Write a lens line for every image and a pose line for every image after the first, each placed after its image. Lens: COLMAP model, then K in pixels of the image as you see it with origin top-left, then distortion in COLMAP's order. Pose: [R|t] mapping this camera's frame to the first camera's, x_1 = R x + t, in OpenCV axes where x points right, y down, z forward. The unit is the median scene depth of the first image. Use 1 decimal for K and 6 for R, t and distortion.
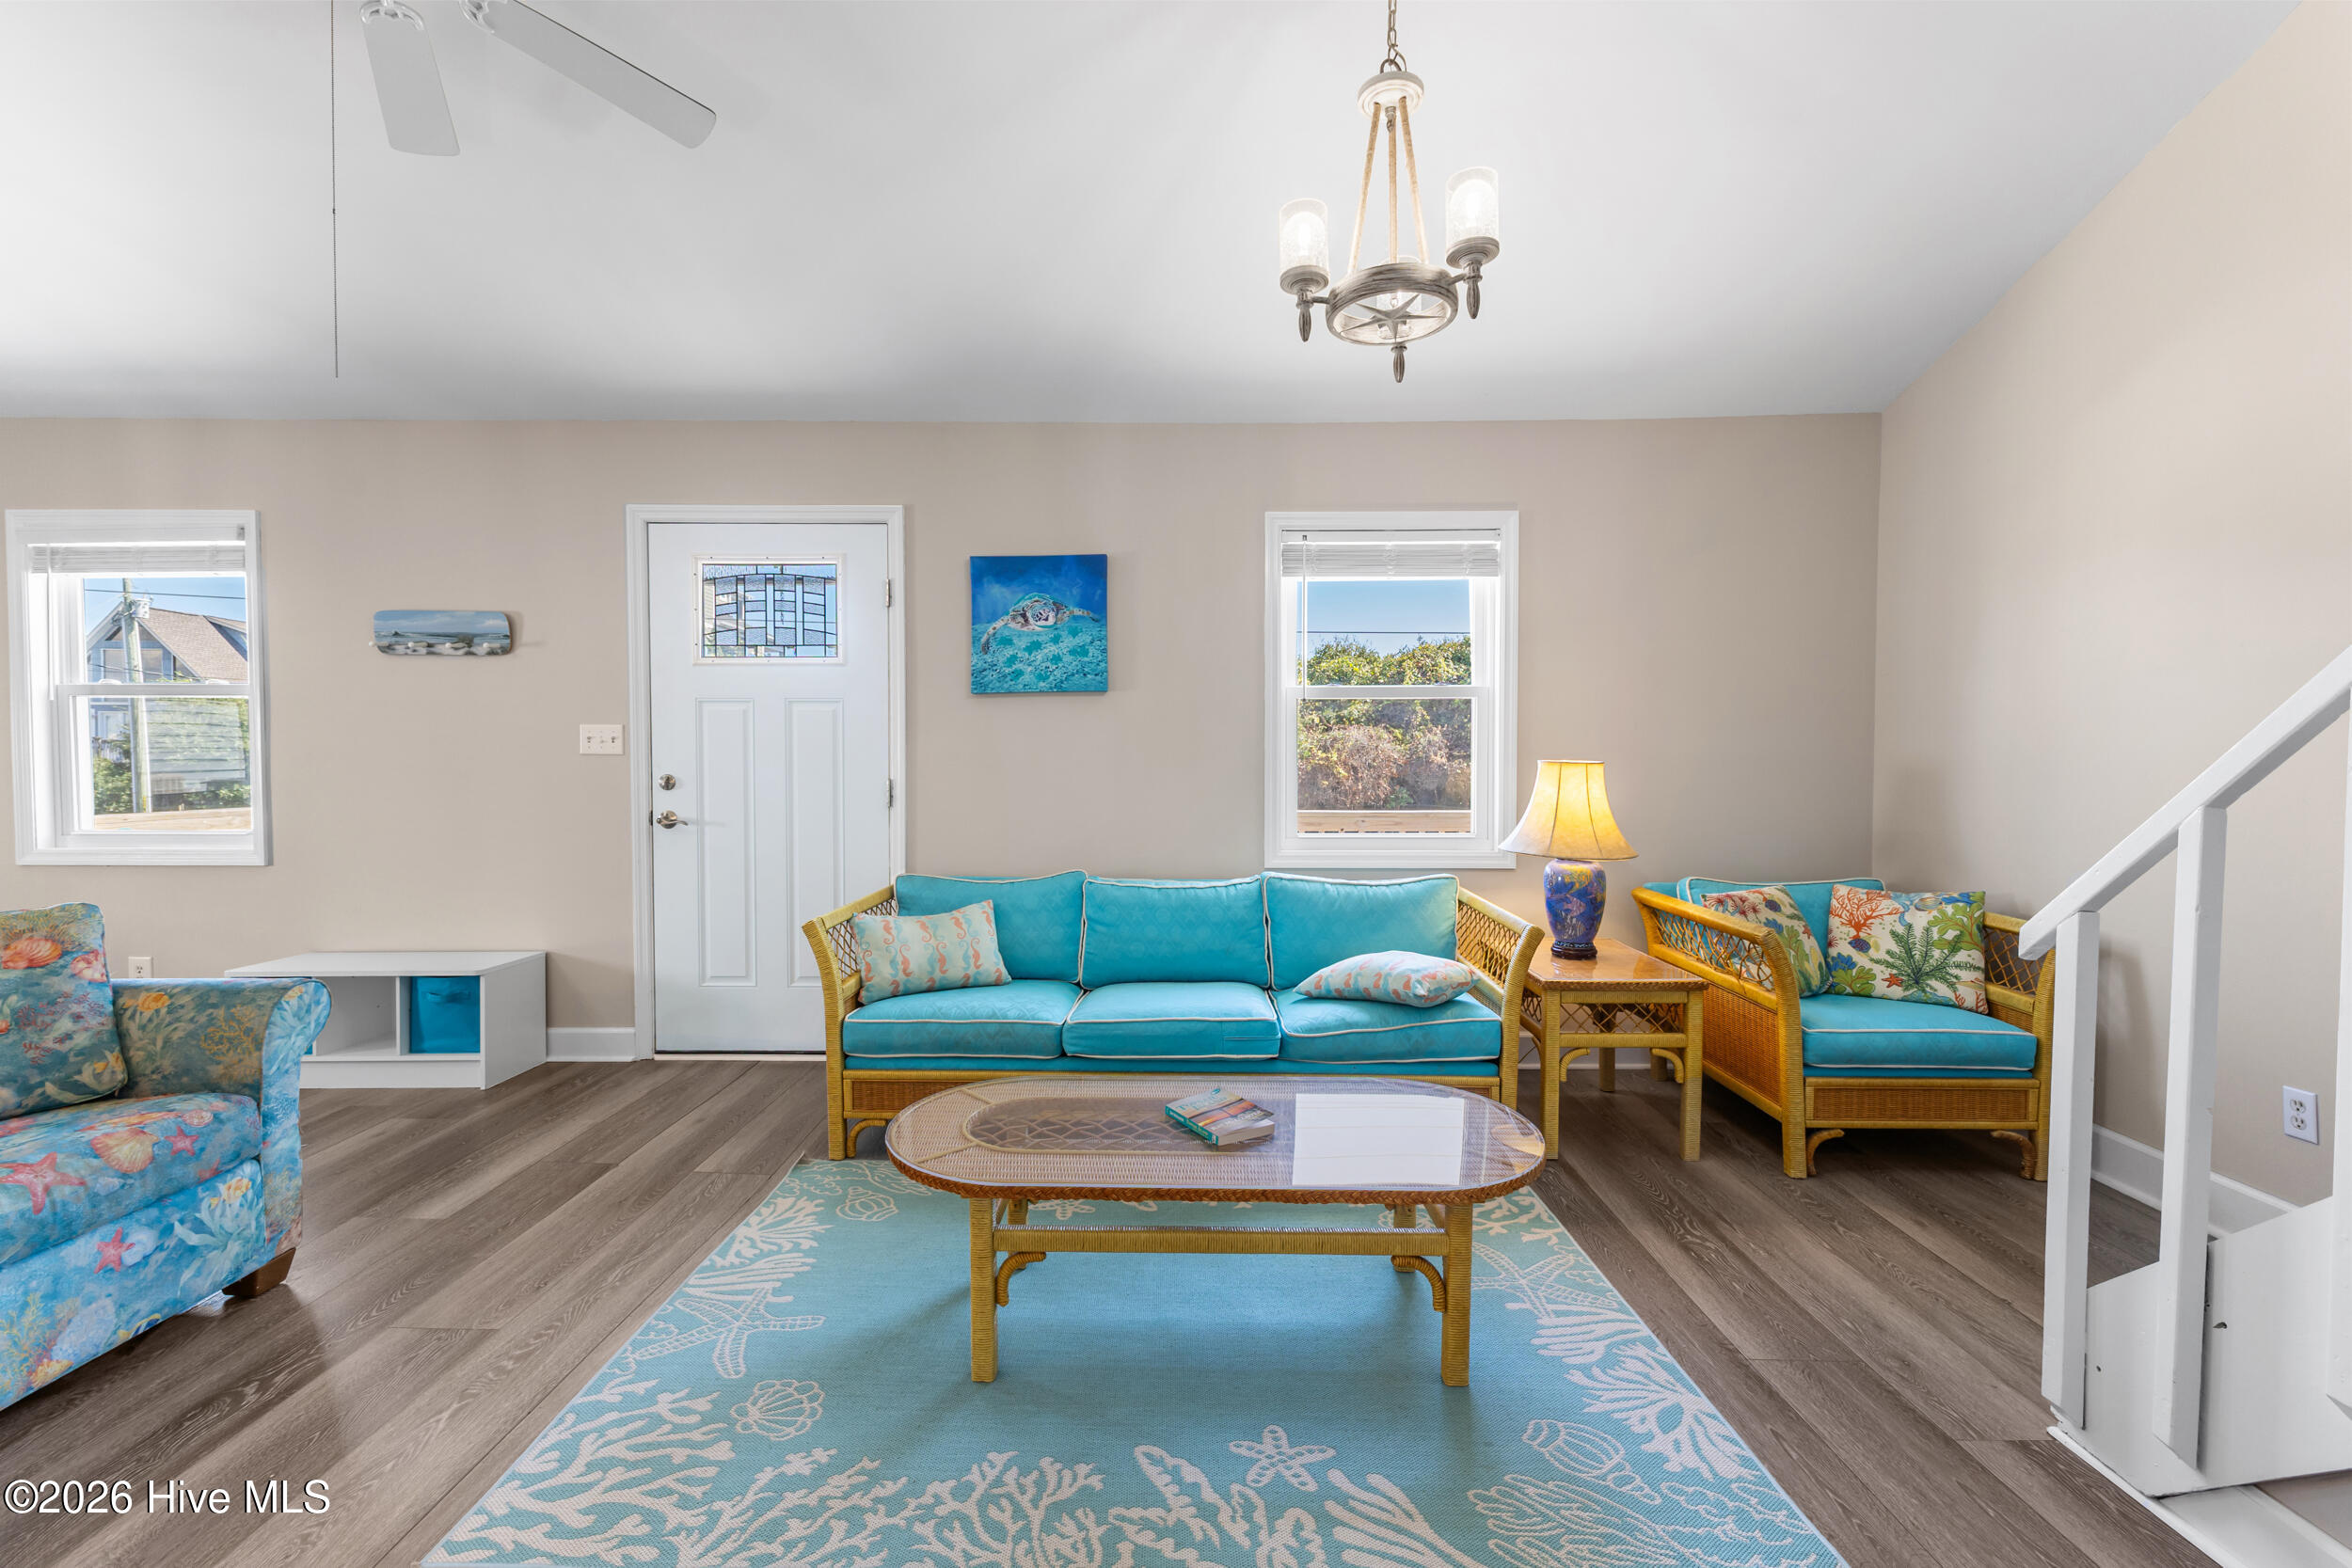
lens RADIAL K [[1006.9, 0, 1173.4], [0, 1006.9, 790.4], [0, 0, 1]] dist [0.012766, 0.000201]
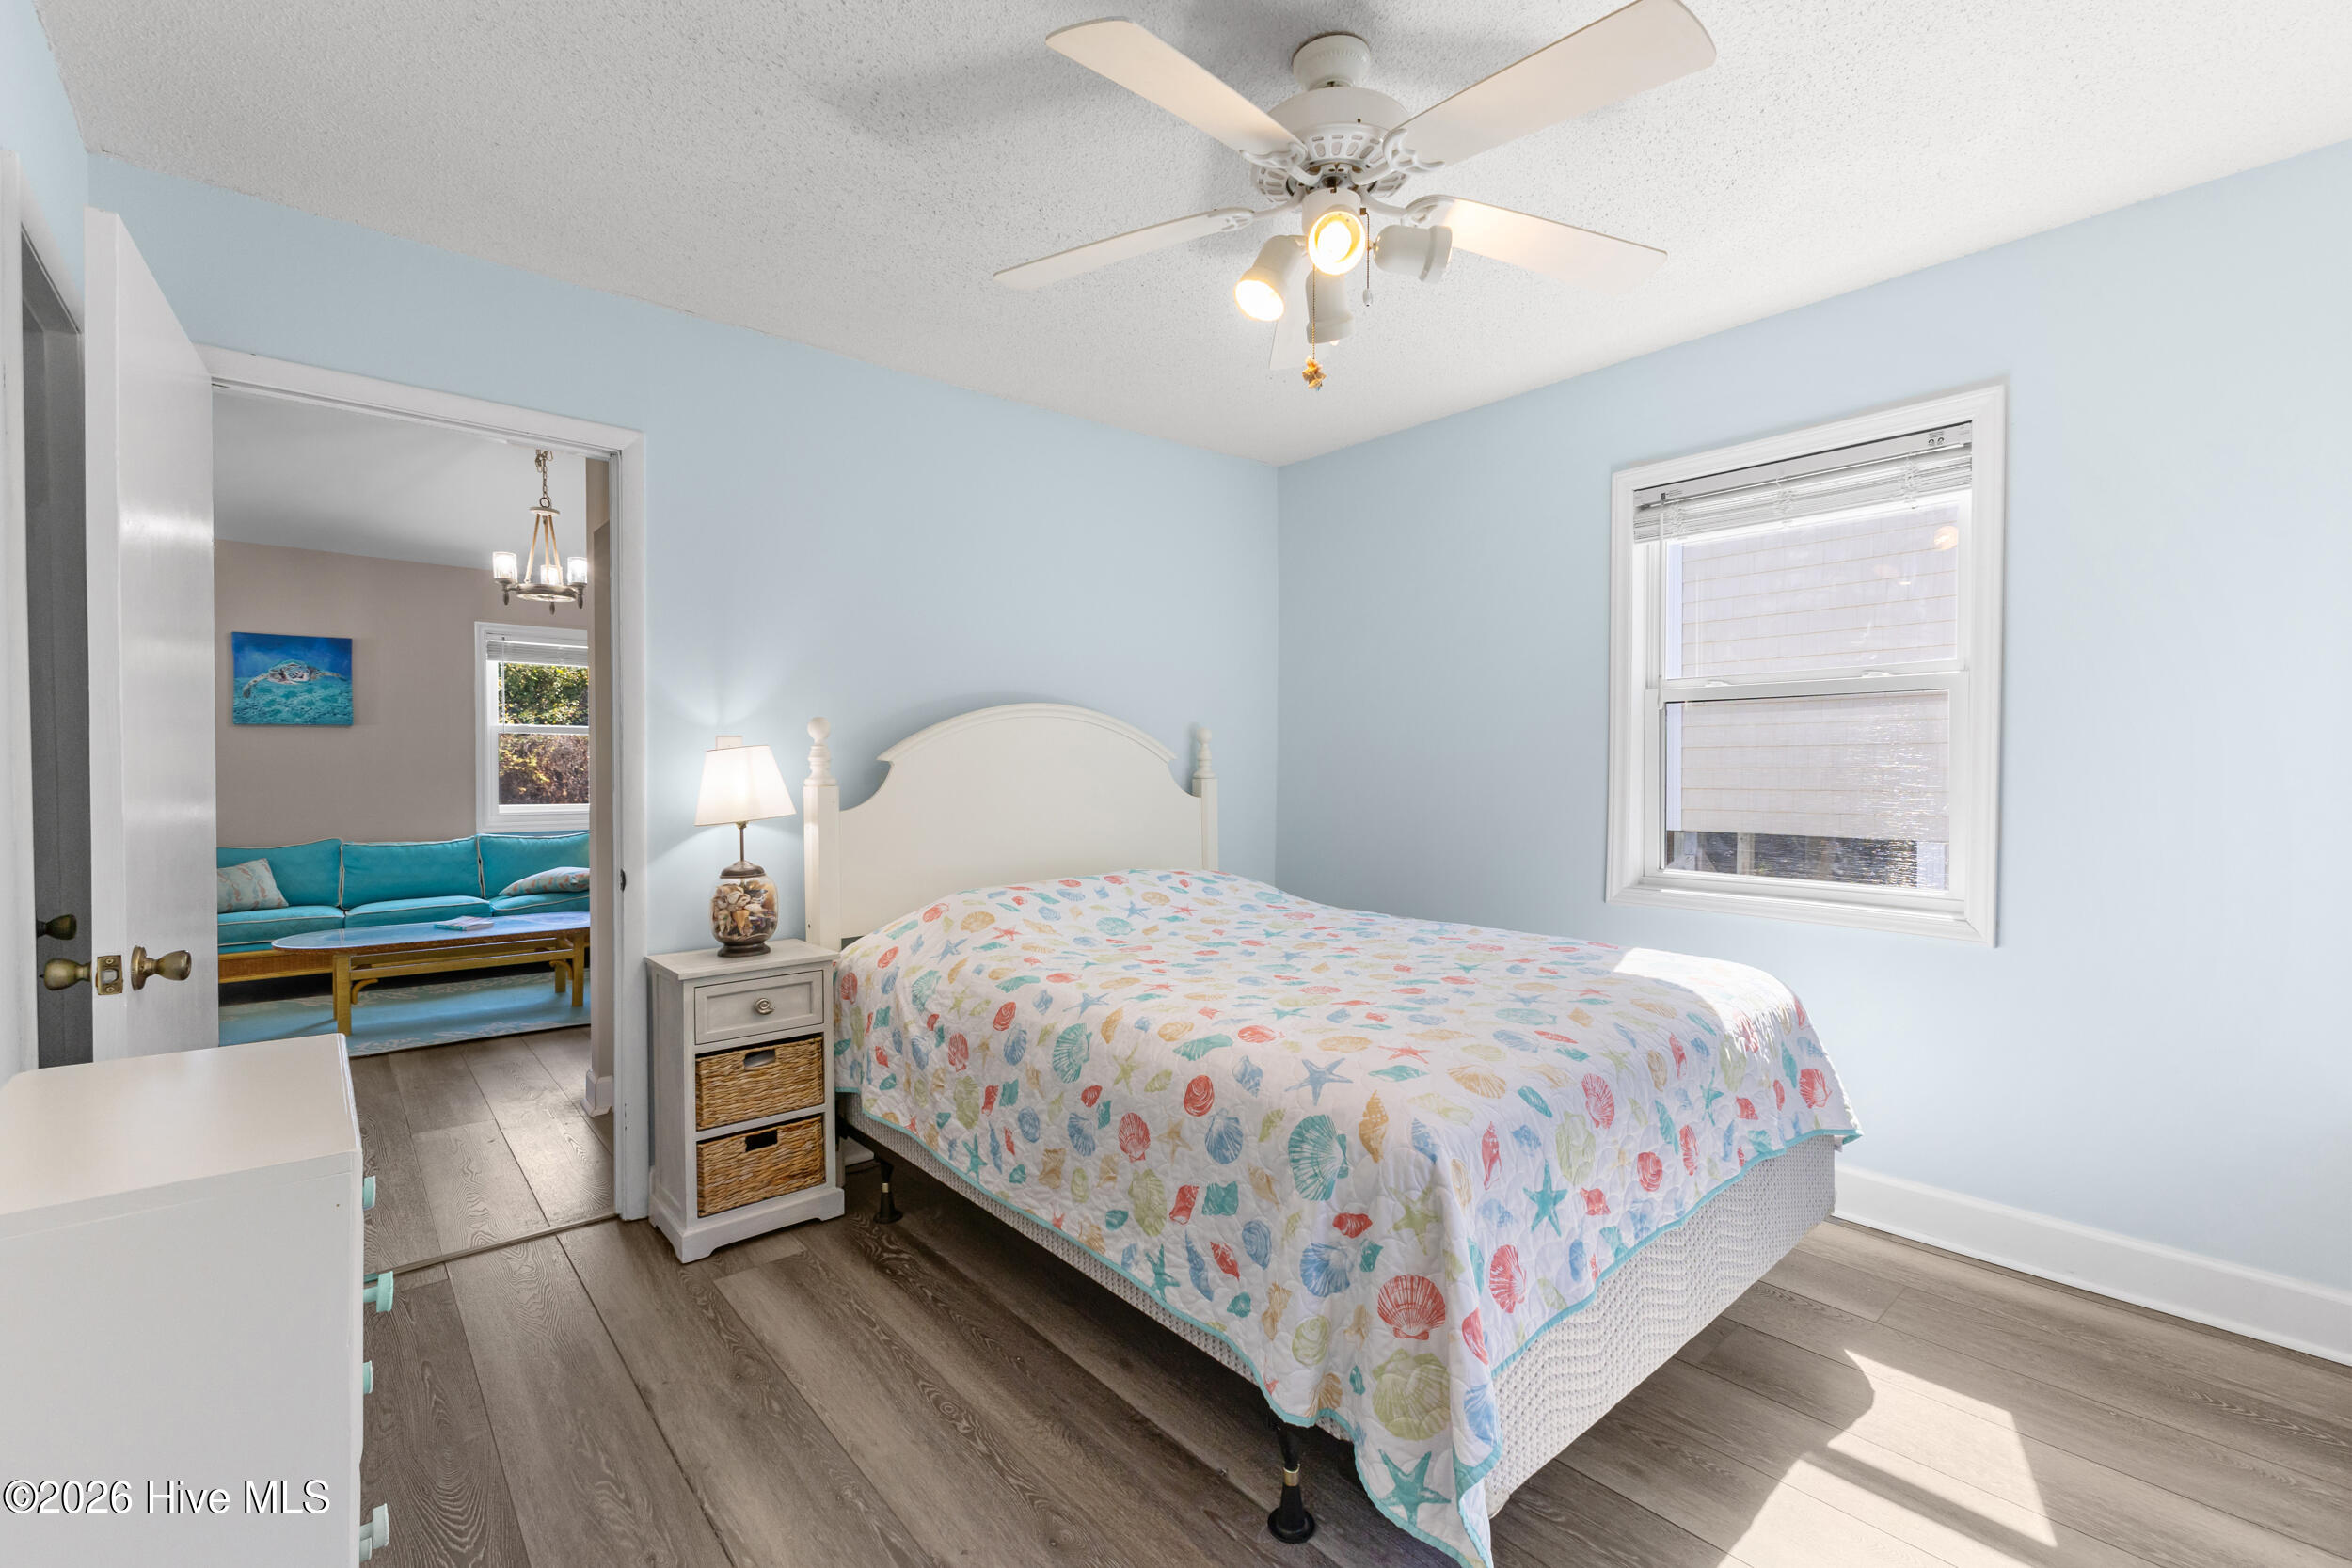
lens RADIAL K [[1006.9, 0, 1171.5], [0, 1006.9, 782.5], [0, 0, 1]] dist [0.012766, 0.000201]
pose [[0.752142, -0.004692, 0.658984, -0.150582], [0.013689, 0.999870, -0.008505, 0.021656], [-0.658859, 0.015418, 0.752109, -1.037454]]
